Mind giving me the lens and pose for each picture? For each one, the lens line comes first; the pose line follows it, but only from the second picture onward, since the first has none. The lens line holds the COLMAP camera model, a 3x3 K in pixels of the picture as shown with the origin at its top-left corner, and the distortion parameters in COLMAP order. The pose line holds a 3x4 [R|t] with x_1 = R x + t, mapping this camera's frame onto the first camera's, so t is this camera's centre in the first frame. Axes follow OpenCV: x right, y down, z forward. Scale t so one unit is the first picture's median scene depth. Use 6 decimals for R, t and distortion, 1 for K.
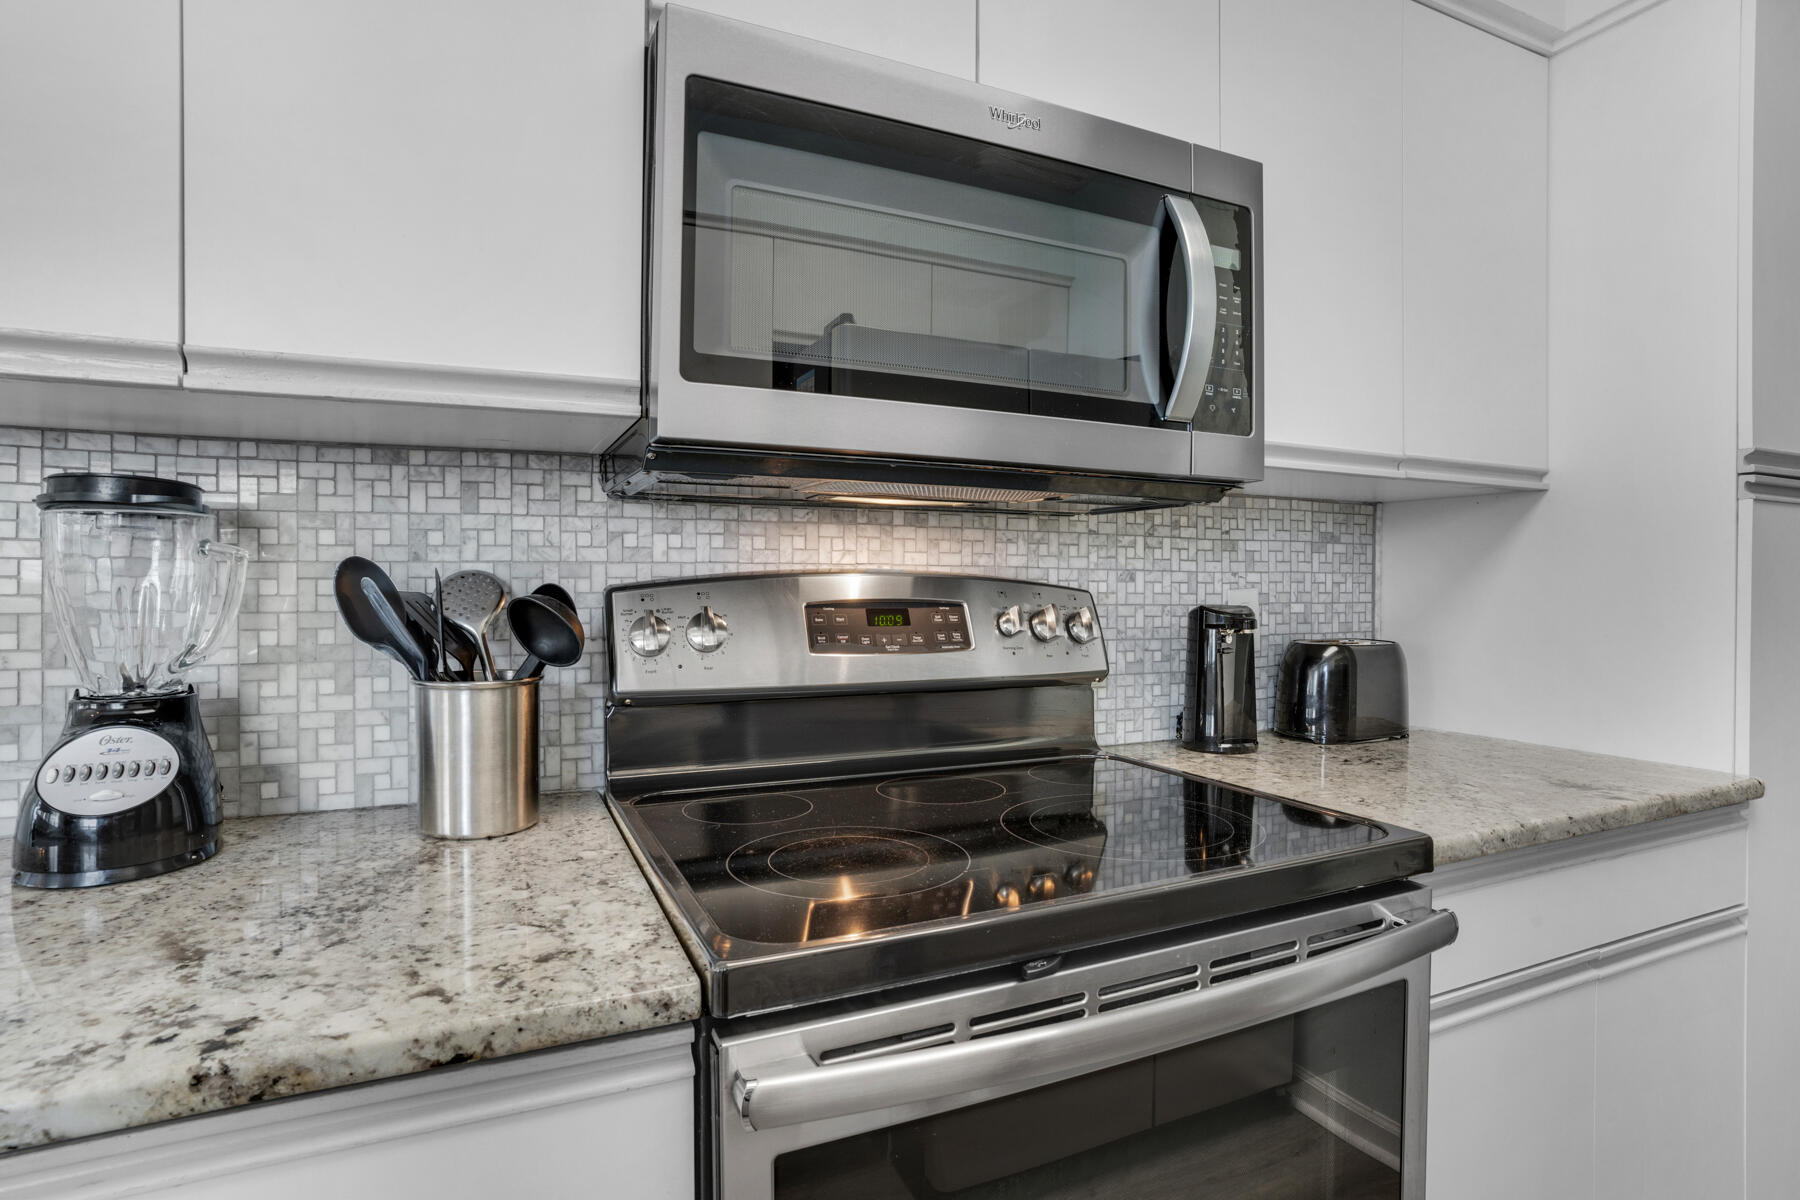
lens RADIAL K [[918.5, 0, 907.9], [0, 918.5, 616.4], [0, 0, 1]] dist [-0.069876, 0.032903]
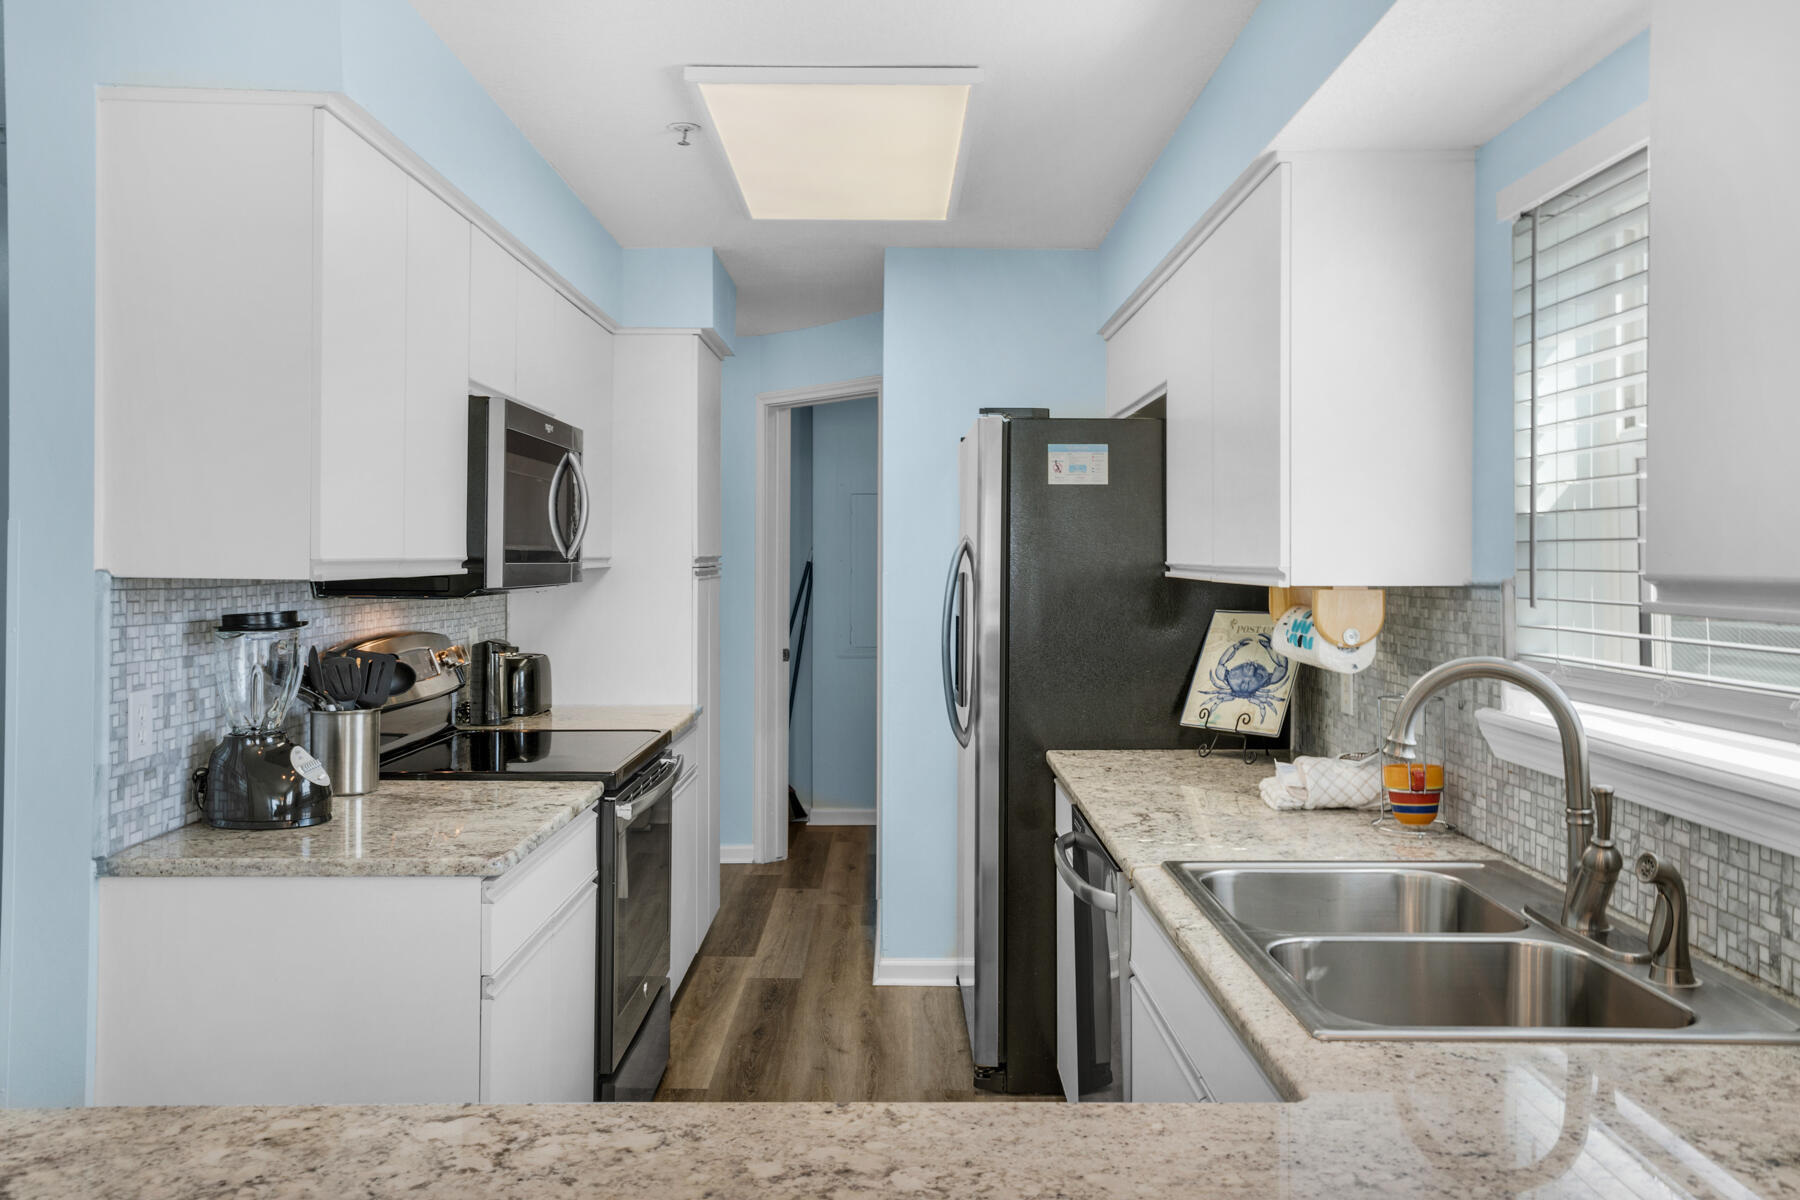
lens RADIAL K [[1376.0, 0, 898.1], [0, 1376.0, 558.8], [0, 0, 1]] dist [0.003972, 0.003603]
pose [[0.430182, -0.001224, 0.902741, -2.484659], [0.030942, 0.999432, -0.013389, -0.158959], [-0.902212, 0.033692, 0.429975, -1.189689]]
